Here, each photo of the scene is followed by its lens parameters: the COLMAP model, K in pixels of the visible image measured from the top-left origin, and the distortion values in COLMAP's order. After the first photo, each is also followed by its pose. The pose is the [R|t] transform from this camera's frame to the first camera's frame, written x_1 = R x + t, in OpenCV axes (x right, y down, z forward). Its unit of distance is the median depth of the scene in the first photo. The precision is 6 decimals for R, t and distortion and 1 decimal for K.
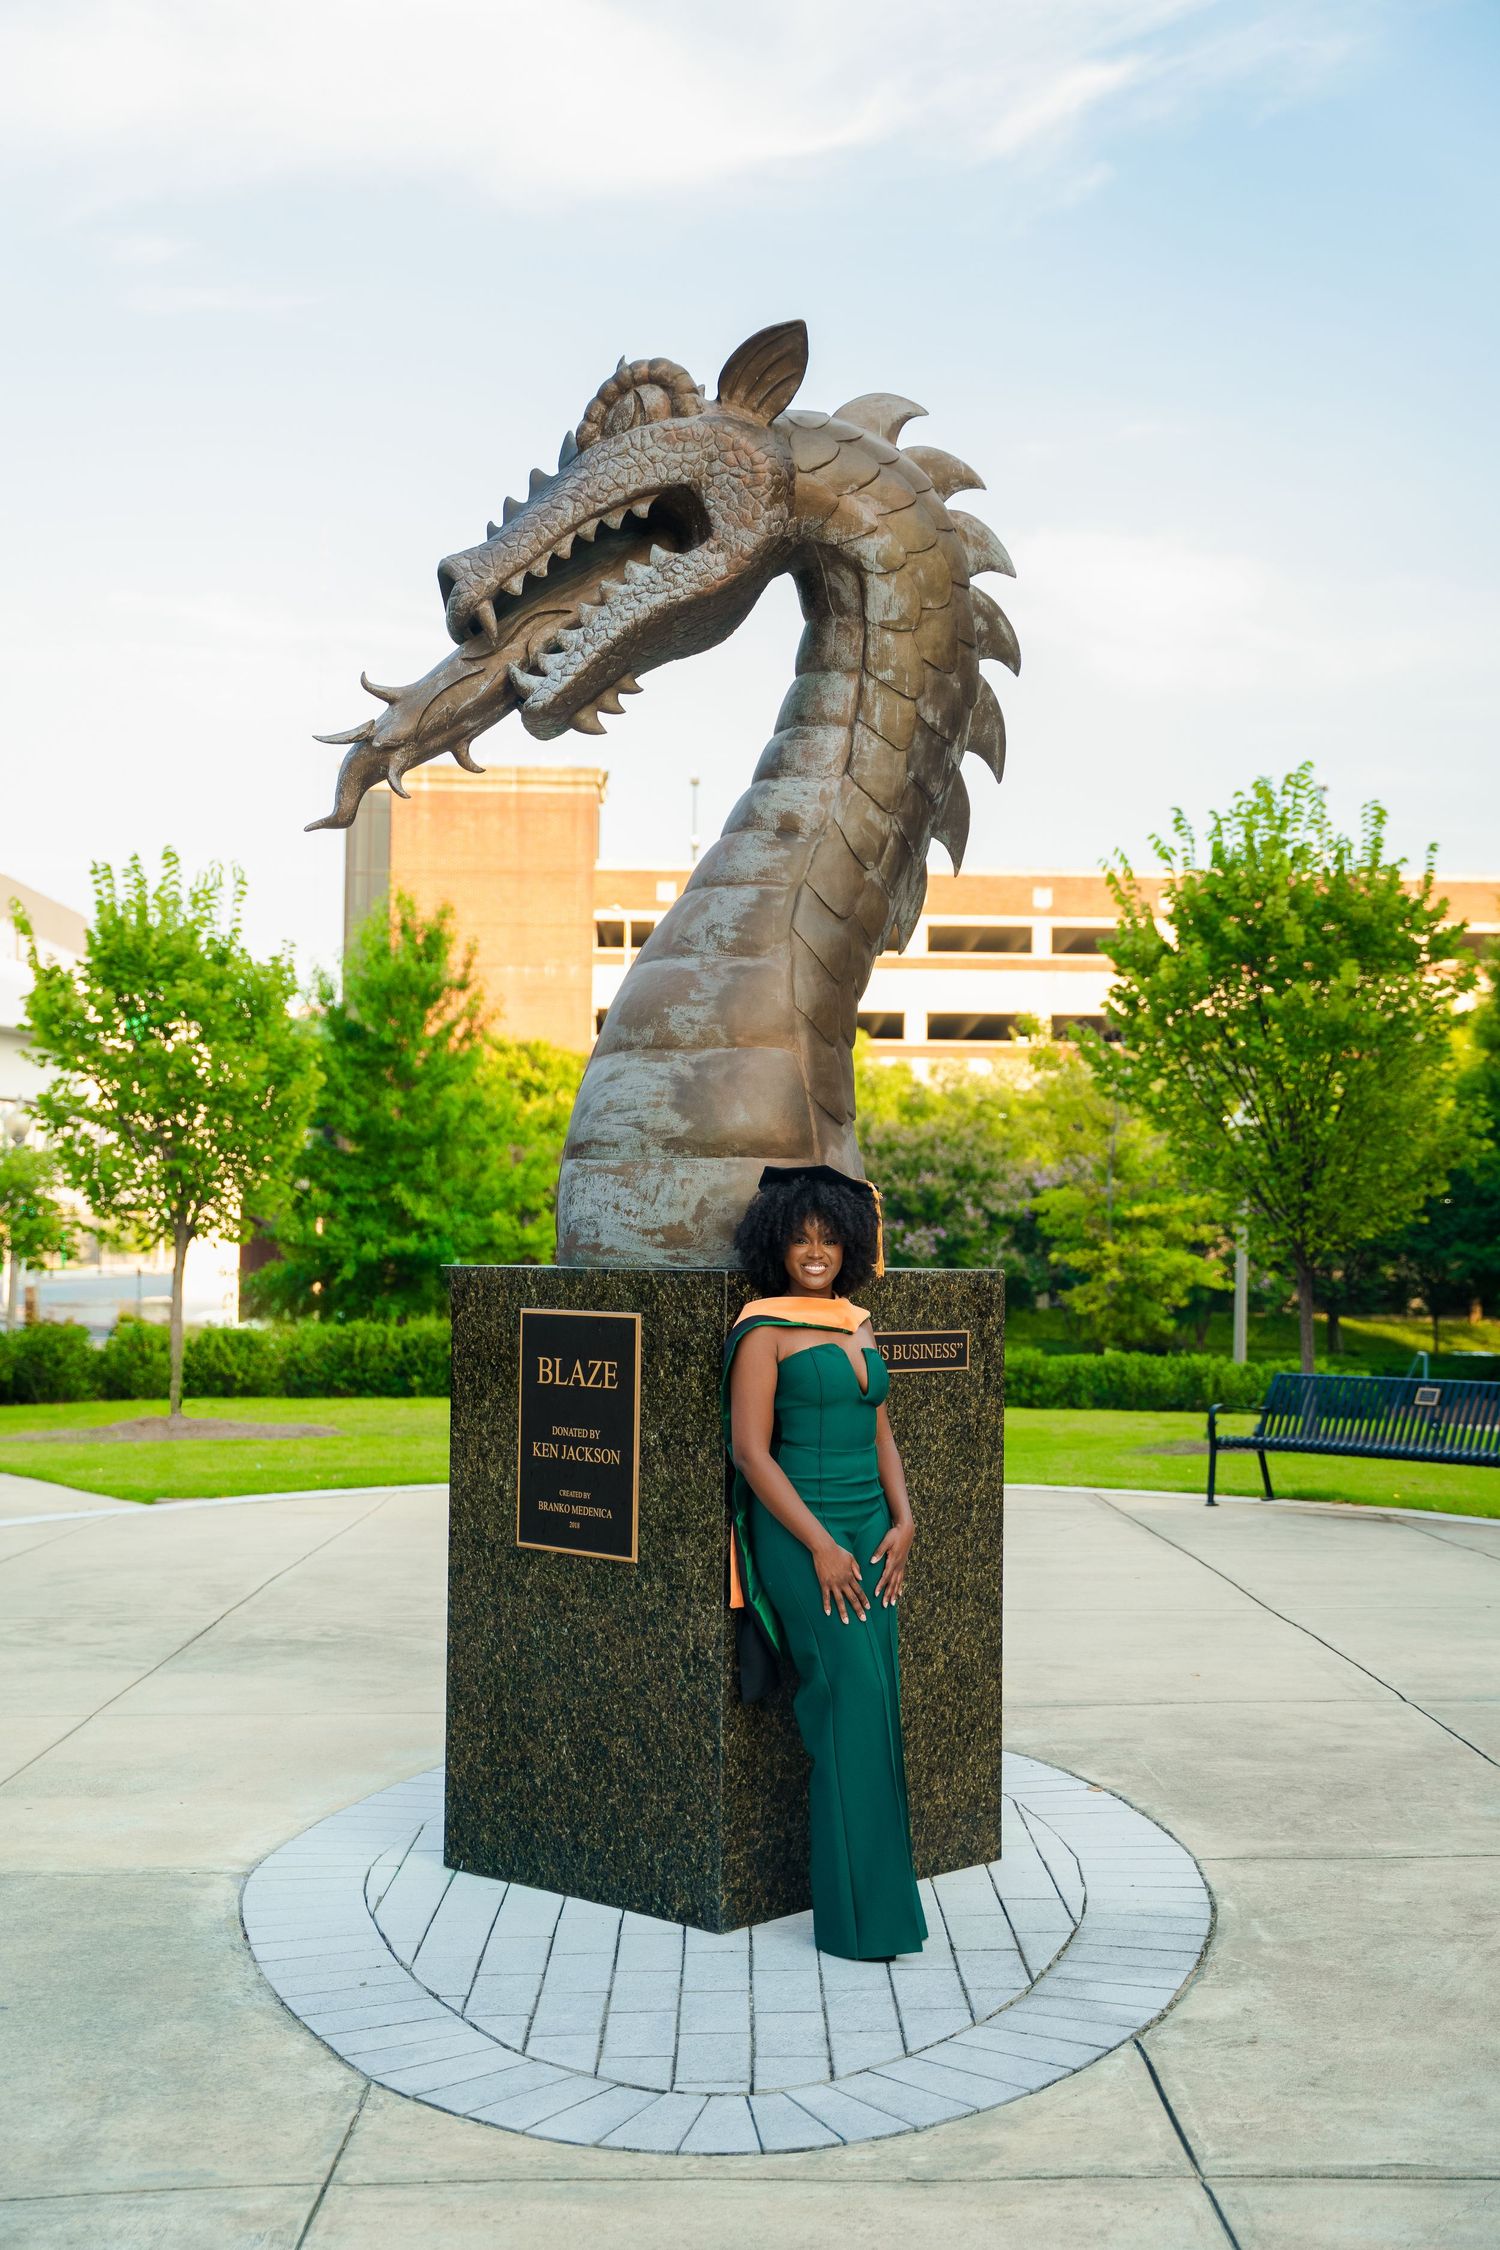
lens RADIAL K [[2722.1, 0, 750.0], [0, 2722.1, 1125.0], [0, 0, 1]] dist [0.003324, 0.009646]
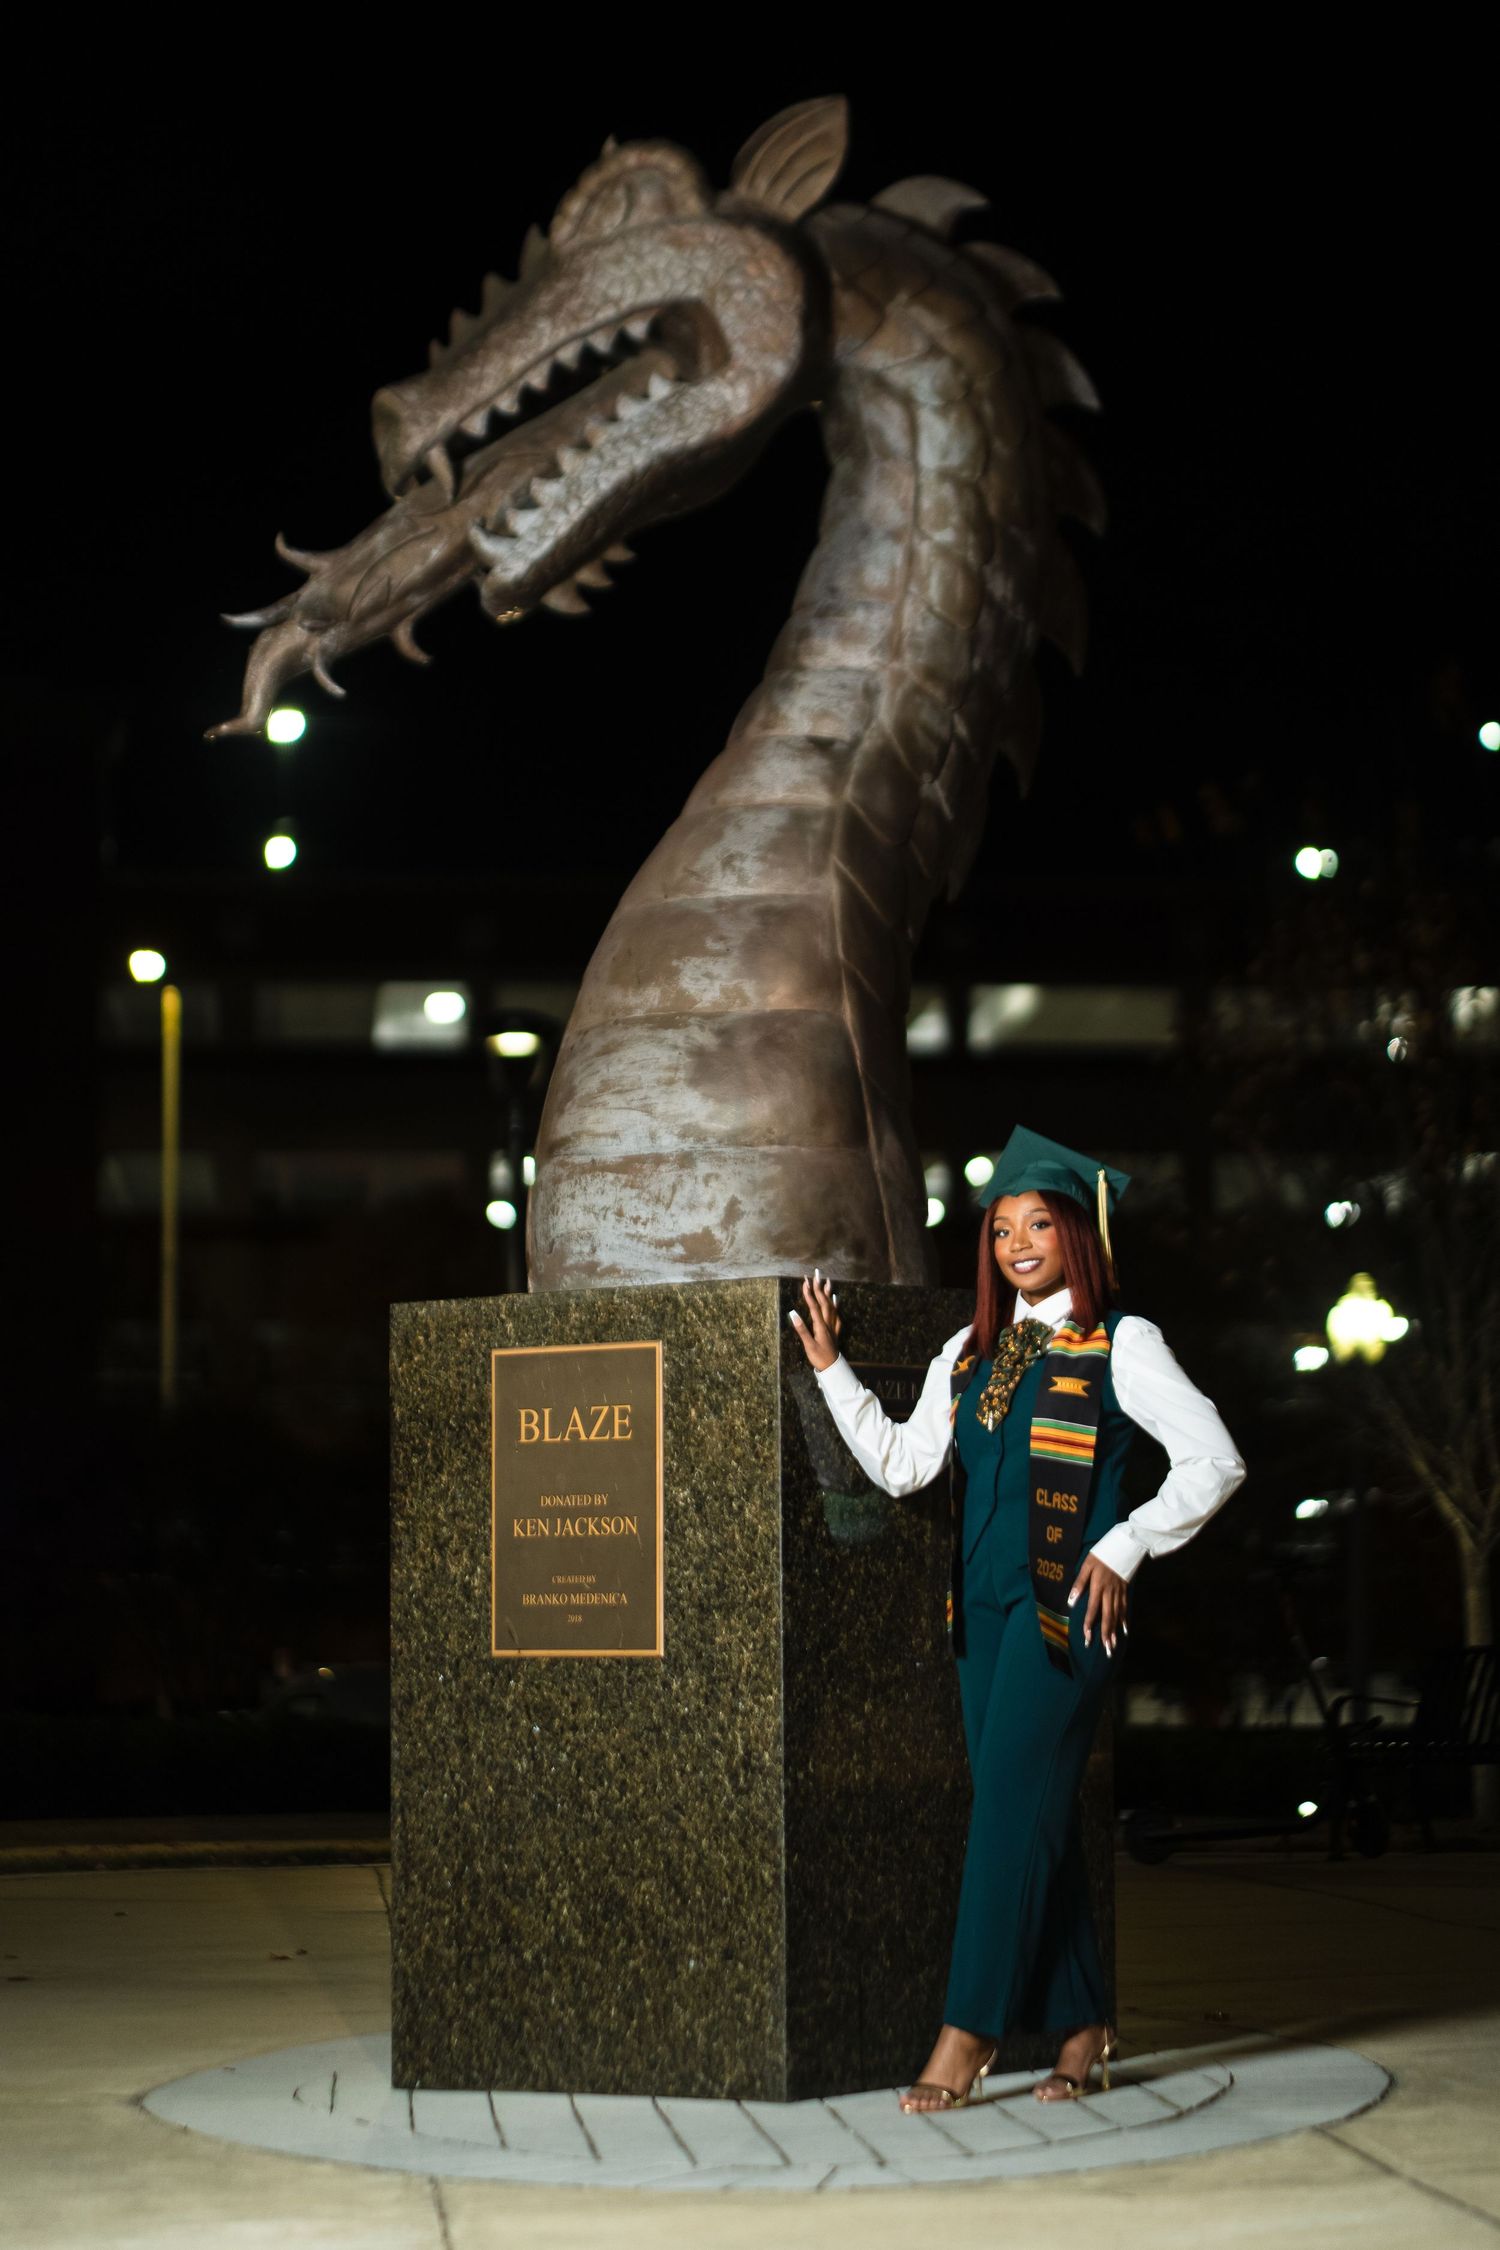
lens RADIAL K [[5375.7, 0, 750.0], [0, 5375.7, 1125.0], [0, 0, 1]] dist [-0.027775, -0.443959]
pose [[0.997427, -0.012827, 0.070532, -0.121152], [0.016164, 0.998767, -0.046940, 0.078338], [-0.069843, 0.047959, 0.996404, -0.547894]]
